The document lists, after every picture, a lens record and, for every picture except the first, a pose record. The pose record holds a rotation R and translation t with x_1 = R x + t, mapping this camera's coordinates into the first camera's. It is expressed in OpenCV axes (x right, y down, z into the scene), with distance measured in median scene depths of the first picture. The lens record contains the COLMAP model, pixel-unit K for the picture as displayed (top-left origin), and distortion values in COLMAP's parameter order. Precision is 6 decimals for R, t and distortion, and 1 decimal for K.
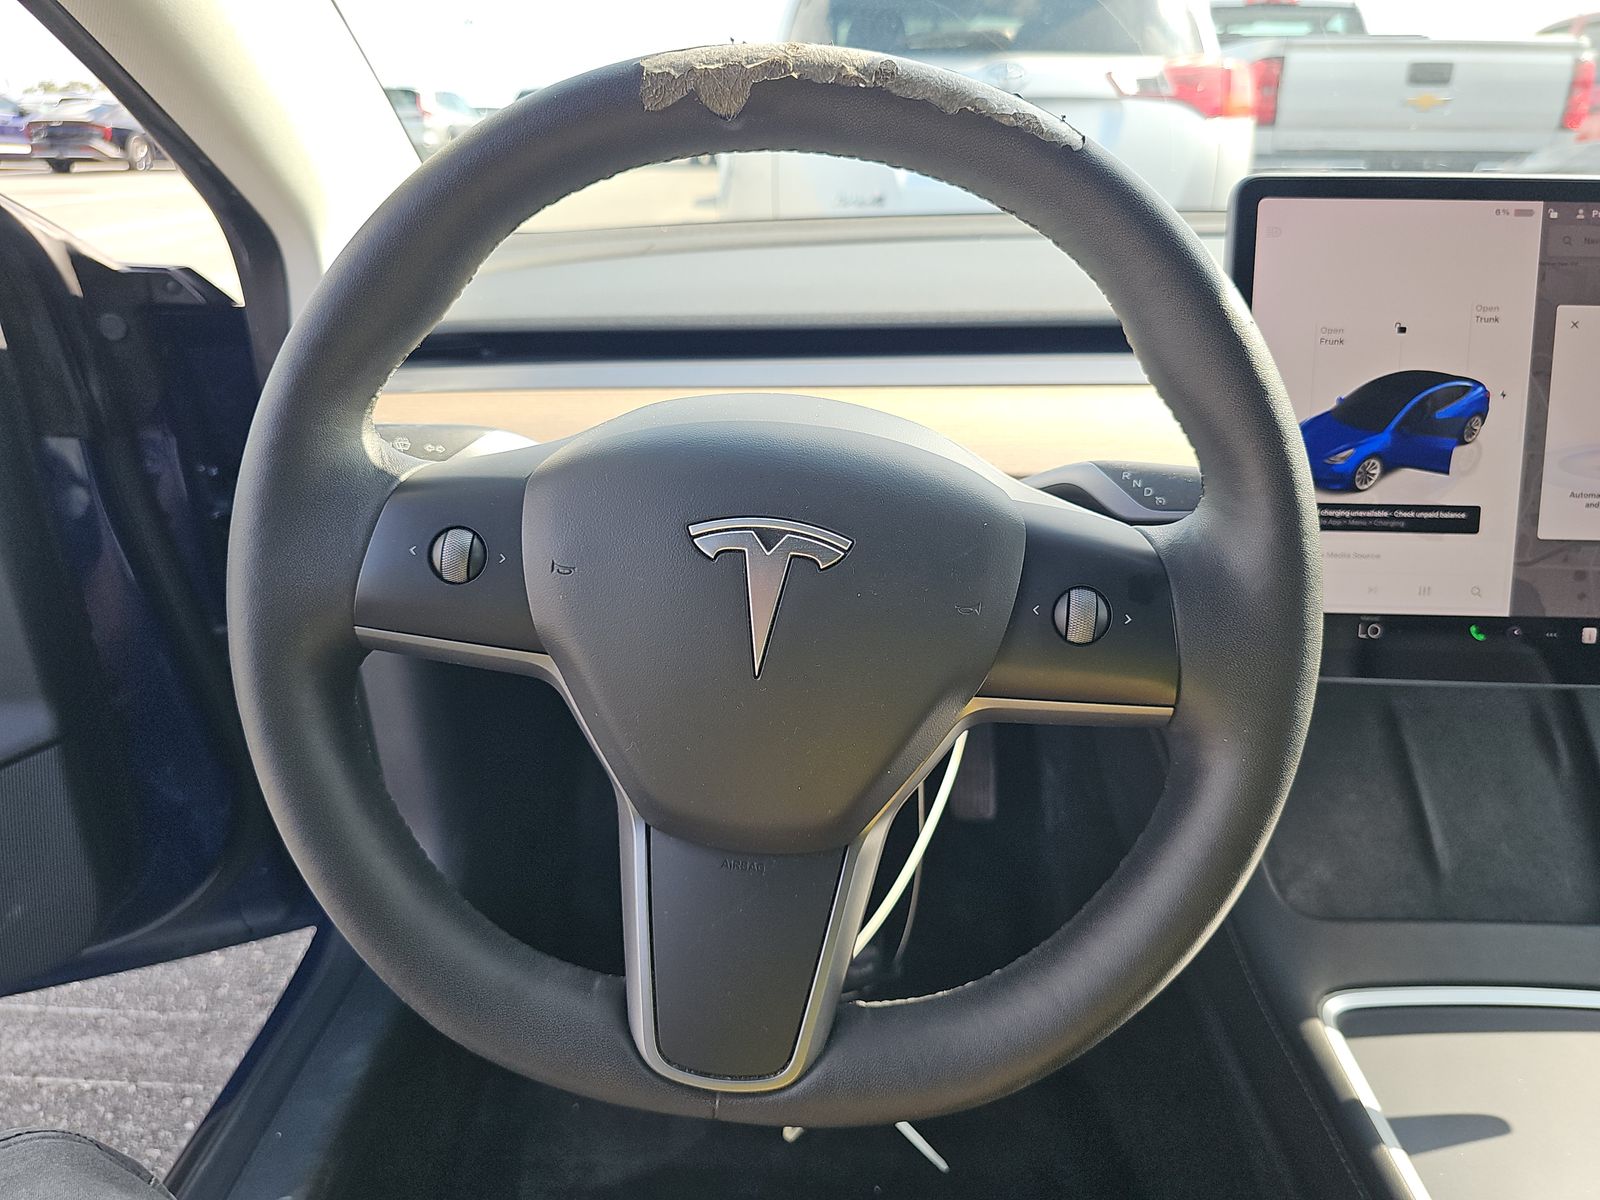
lens RADIAL K [[1085.8, 0, 805.2], [0, 1085.8, 597.1], [0, 0, 1]] dist [0.027038, -0.026411]
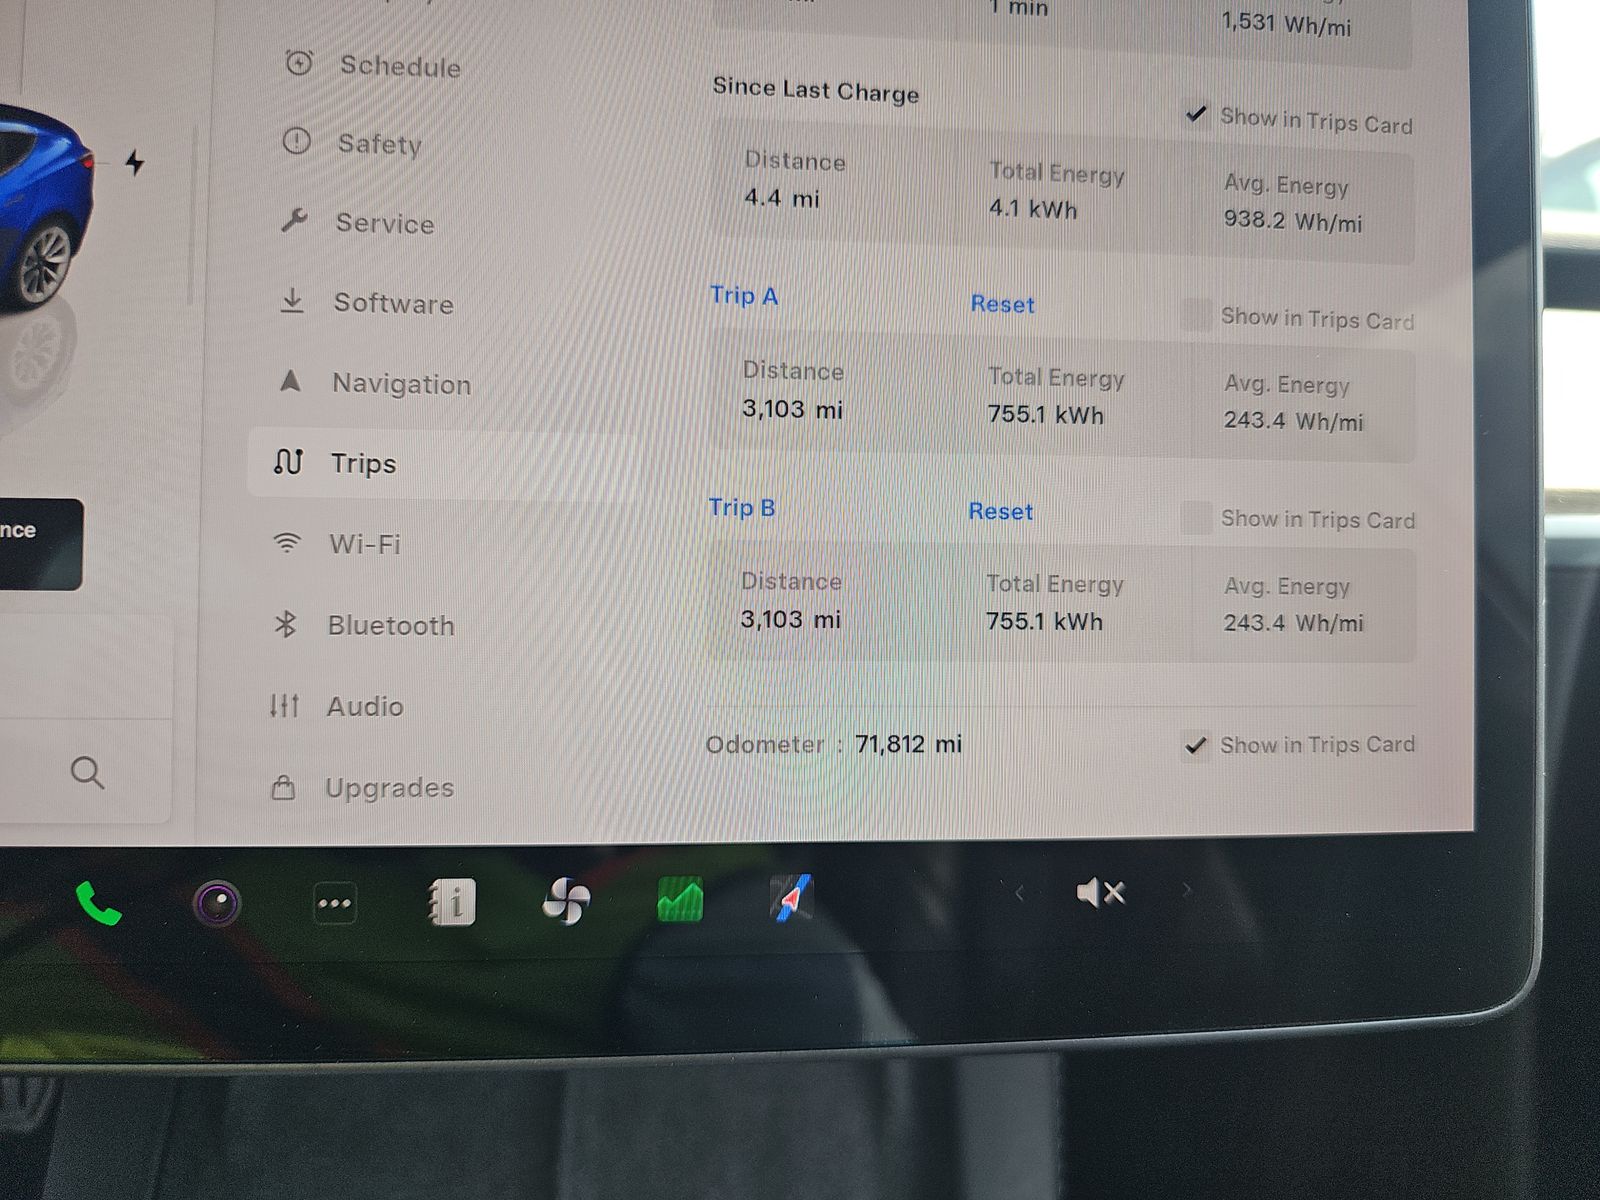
lens RADIAL K [[1085.8, 0, 786.7], [0, 1085.8, 603.2], [0, 0, 1]] dist [0.027038, -0.026411]
pose [[0.992162, -0.007331, 0.124746, 0.781386], [0.023542, 0.991368, -0.128981, -0.007850], [-0.122724, 0.130907, 0.983769, 0.664467]]
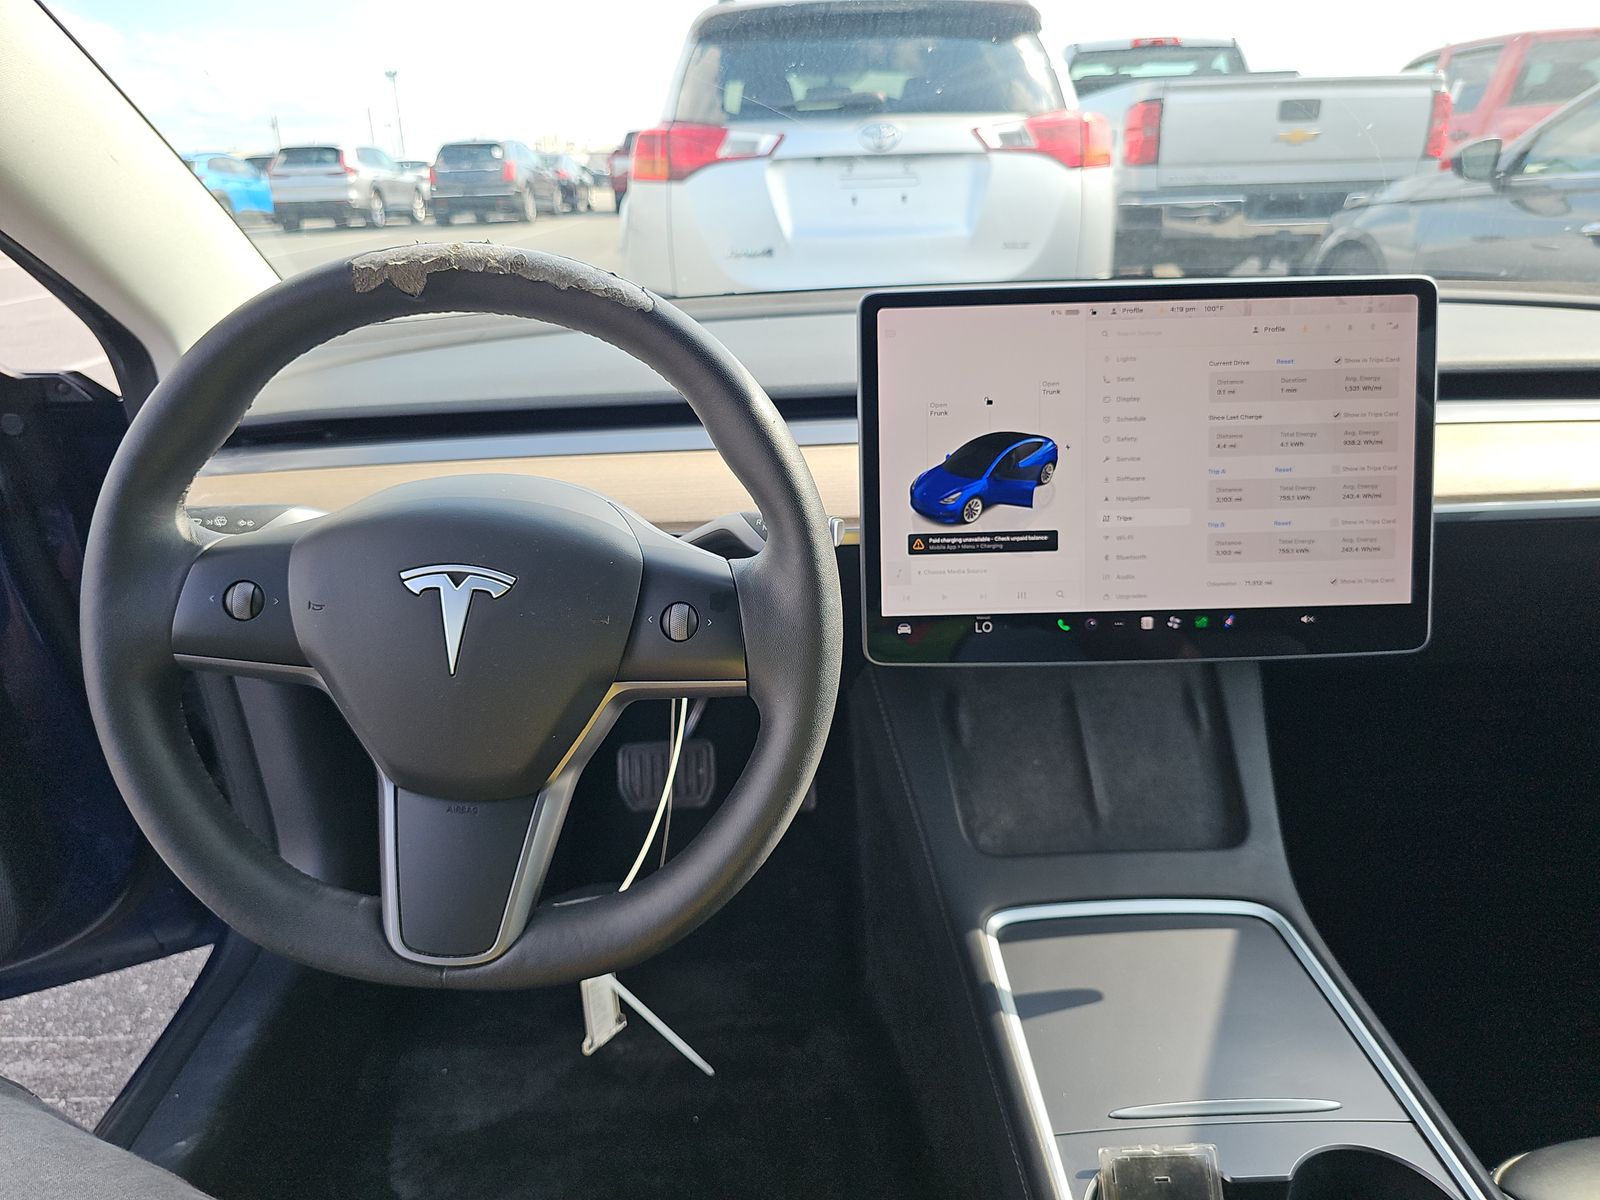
lens RADIAL K [[1085.8, 0, 798.3], [0, 1085.8, 609.5], [0, 0, 1]] dist [0.027038, -0.026411]
pose [[0.998198, -0.046340, 0.038117, 0.244712], [0.047116, 0.998695, -0.019716, 0.025189], [-0.037154, 0.021477, 0.999079, -0.318571]]
